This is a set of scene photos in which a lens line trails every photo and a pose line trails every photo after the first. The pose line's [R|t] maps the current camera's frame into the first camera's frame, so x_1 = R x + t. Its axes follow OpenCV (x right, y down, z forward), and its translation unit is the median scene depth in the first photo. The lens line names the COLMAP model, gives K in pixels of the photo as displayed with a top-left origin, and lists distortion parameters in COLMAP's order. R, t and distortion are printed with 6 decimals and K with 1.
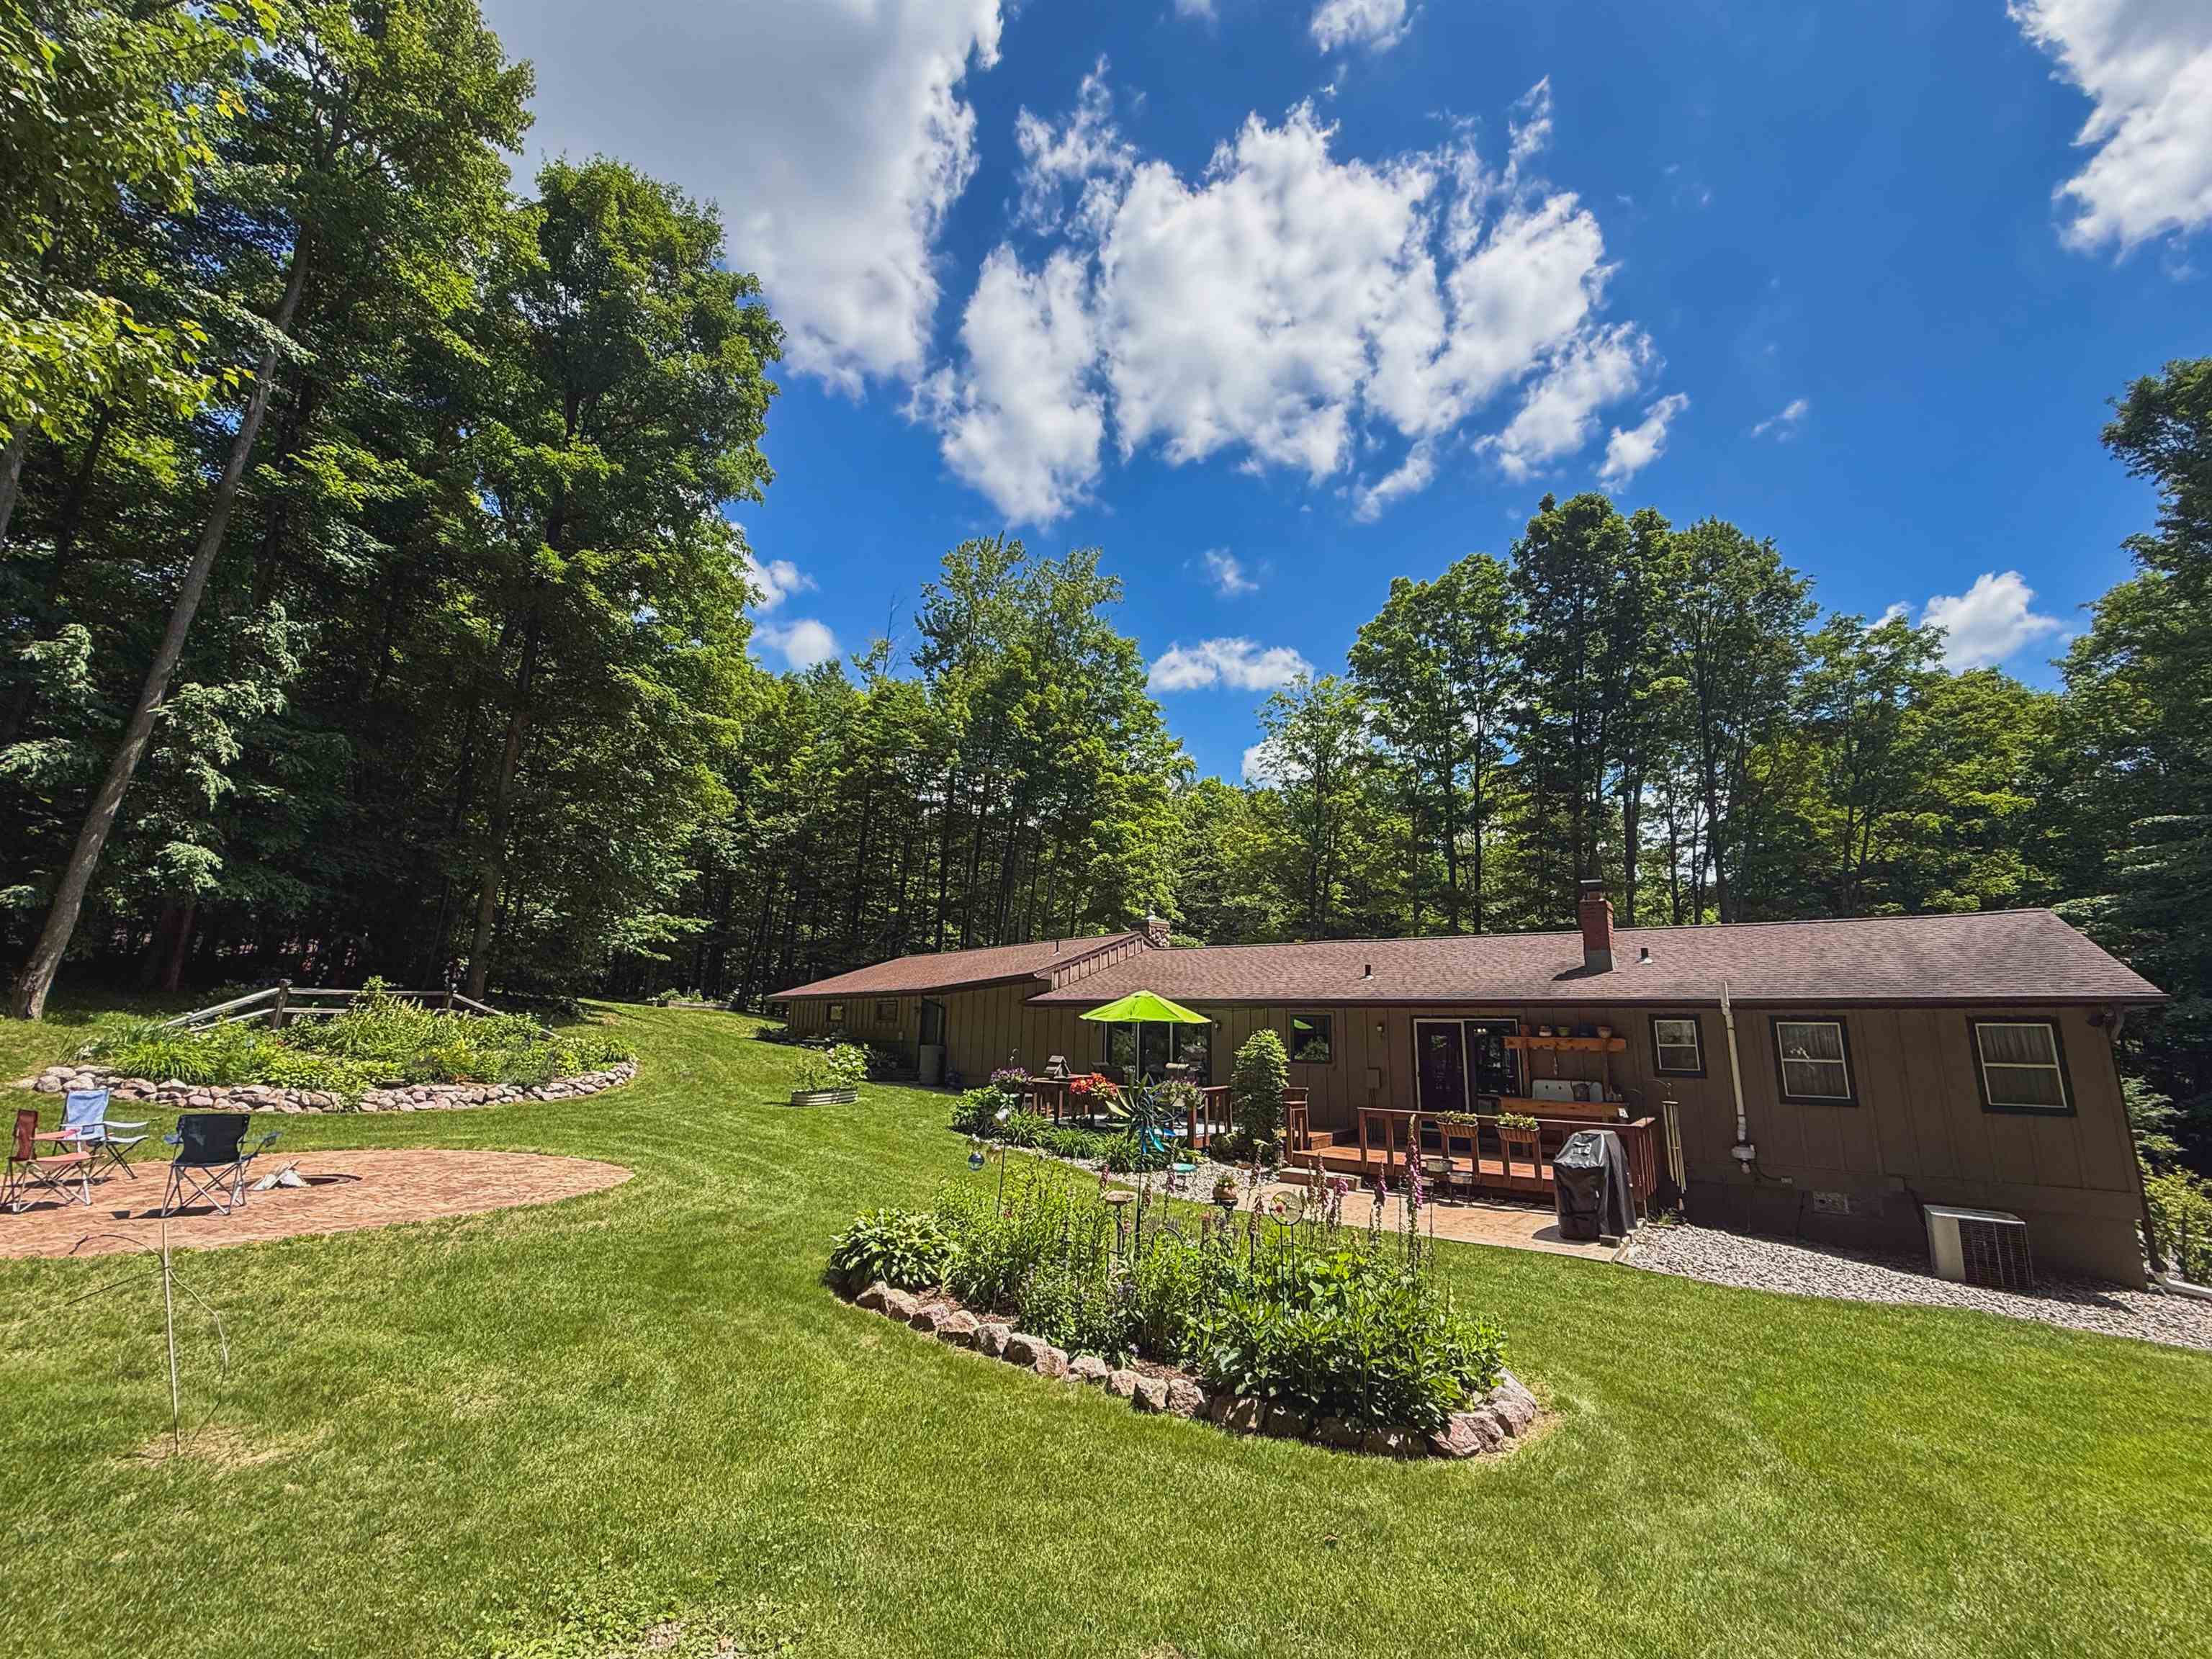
lens RADIAL K [[909.7, 0, 1101.6], [0, 909.7, 831.3], [0, 0, 1]] dist [0.000086, -0.000051]
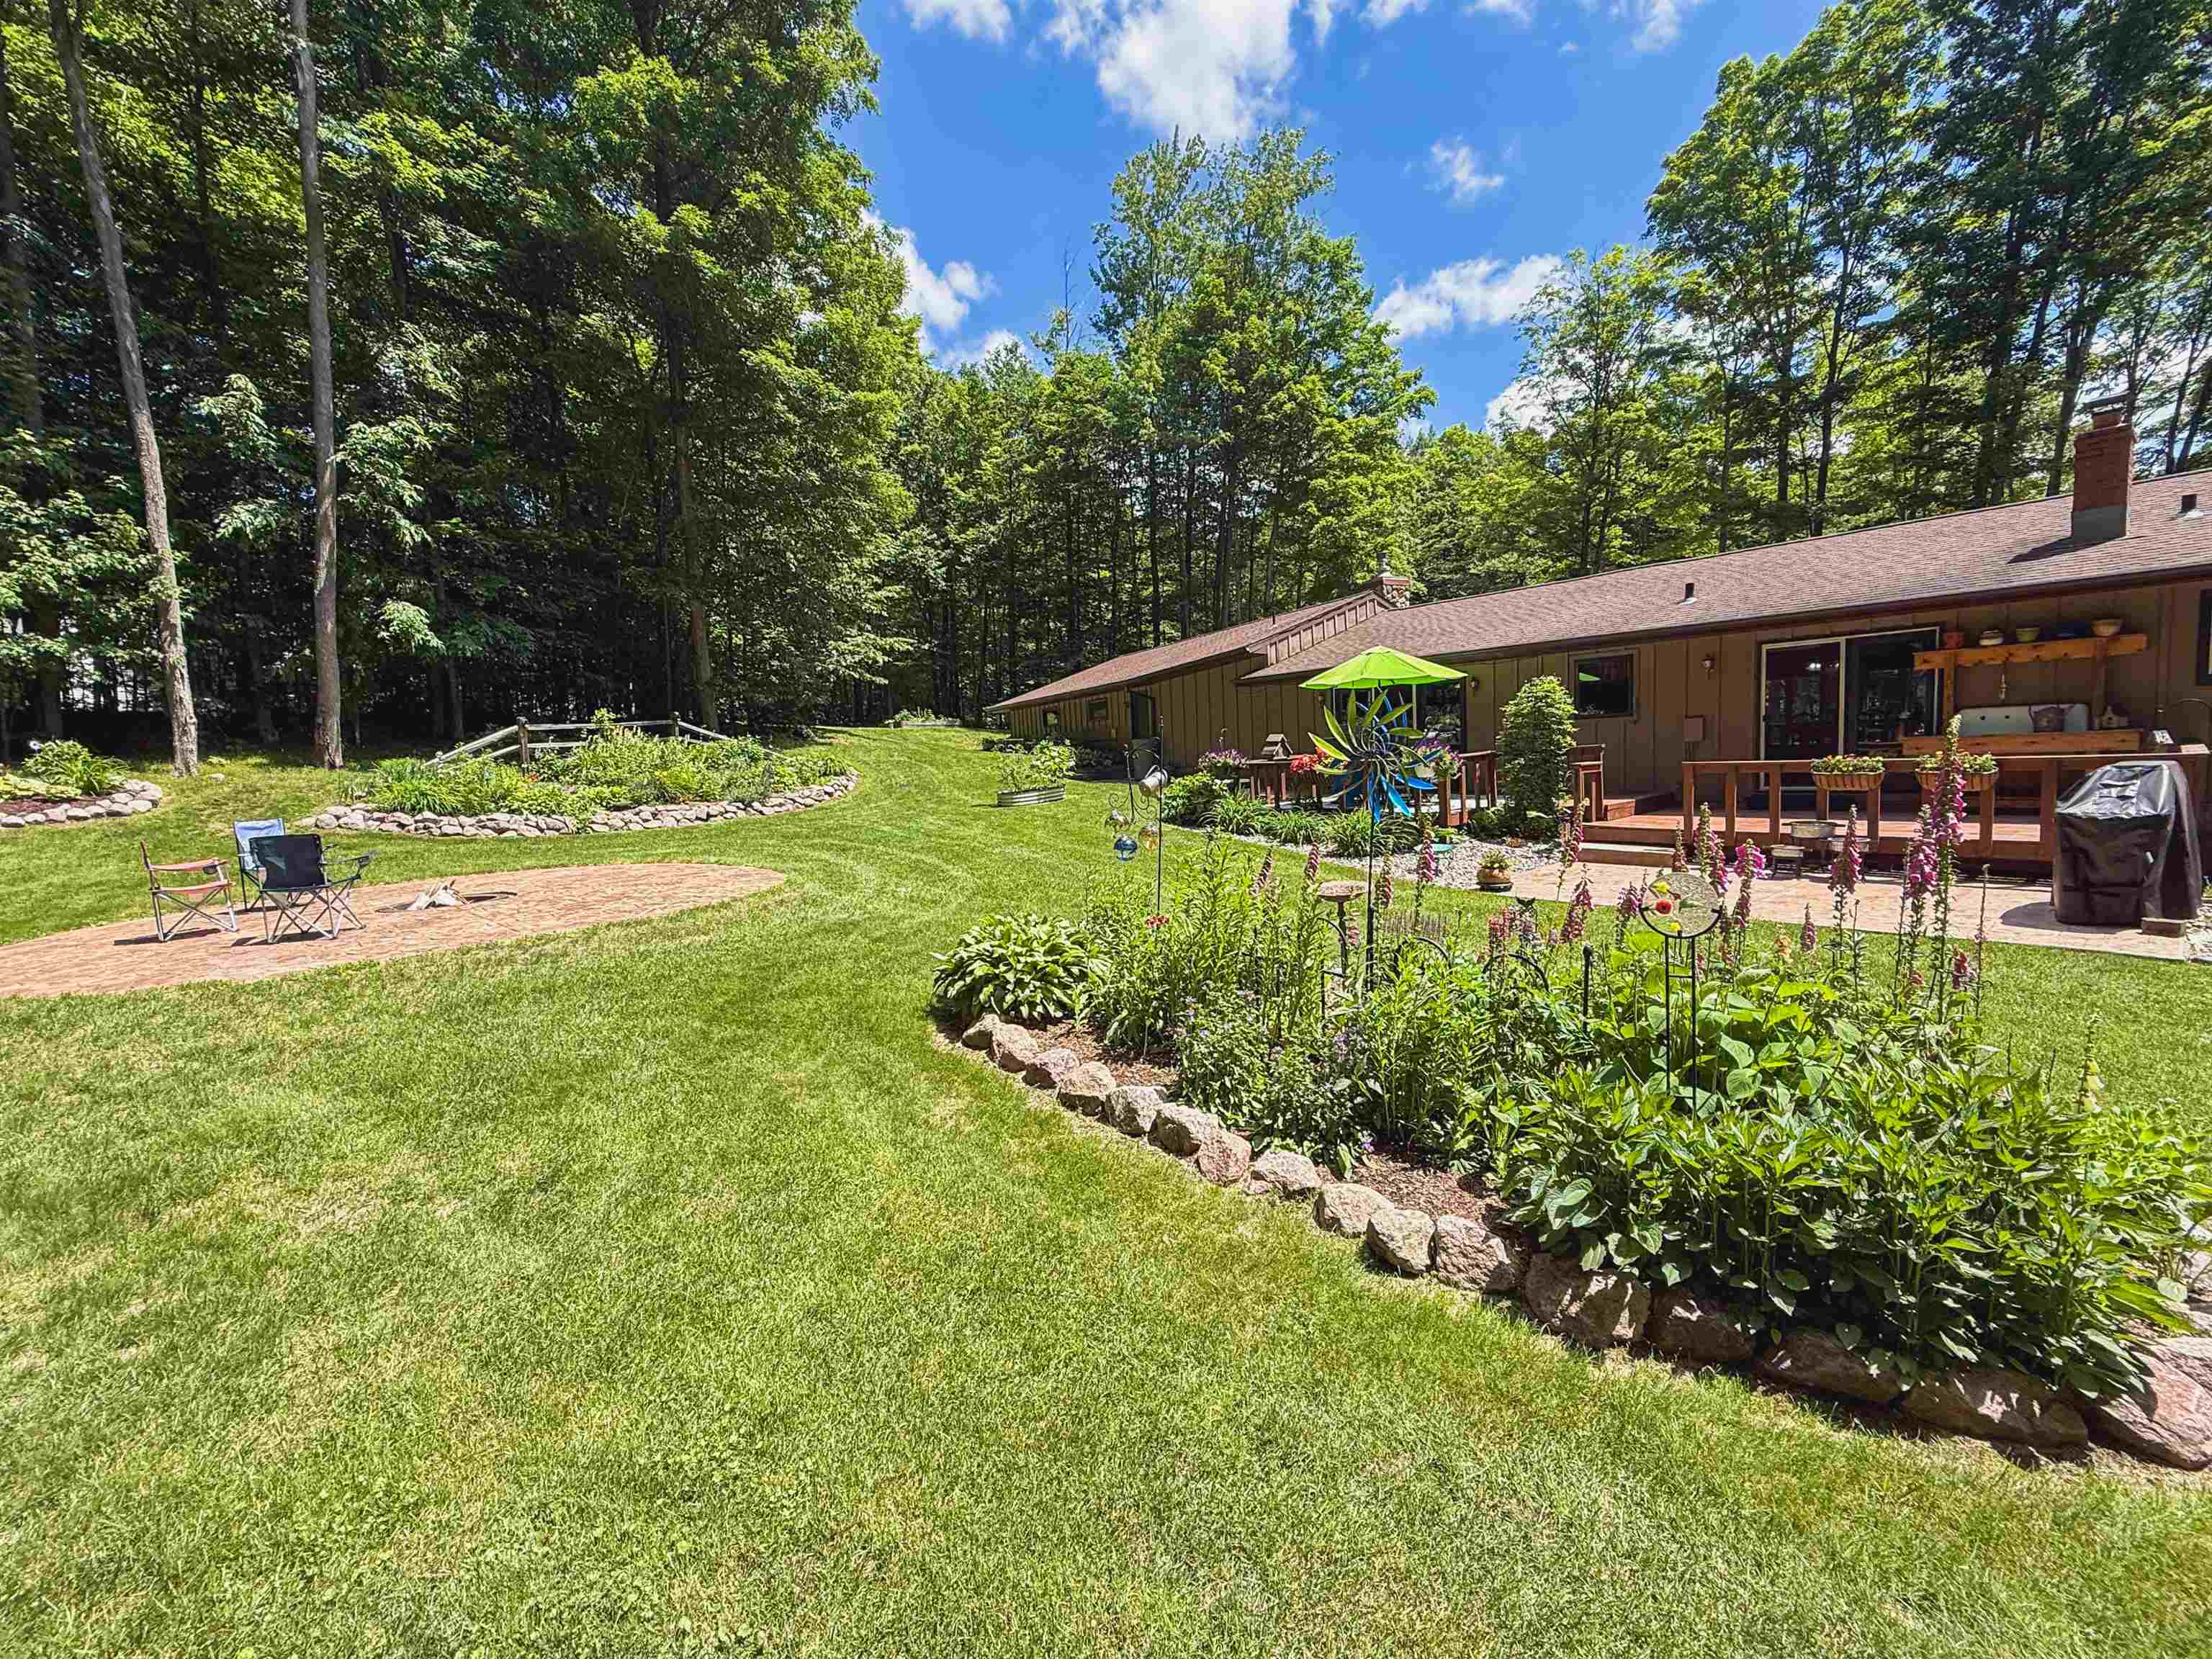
lens RADIAL K [[909.7, 0, 1101.6], [0, 909.7, 831.3], [0, 0, 1]] dist [0.000086, -0.000051]
pose [[0.965361, -0.048580, -0.256355, 0.009968], [0.127247, 0.945408, 0.300019, 0.062164], [0.227785, -0.322248, 0.918842, 0.161346]]
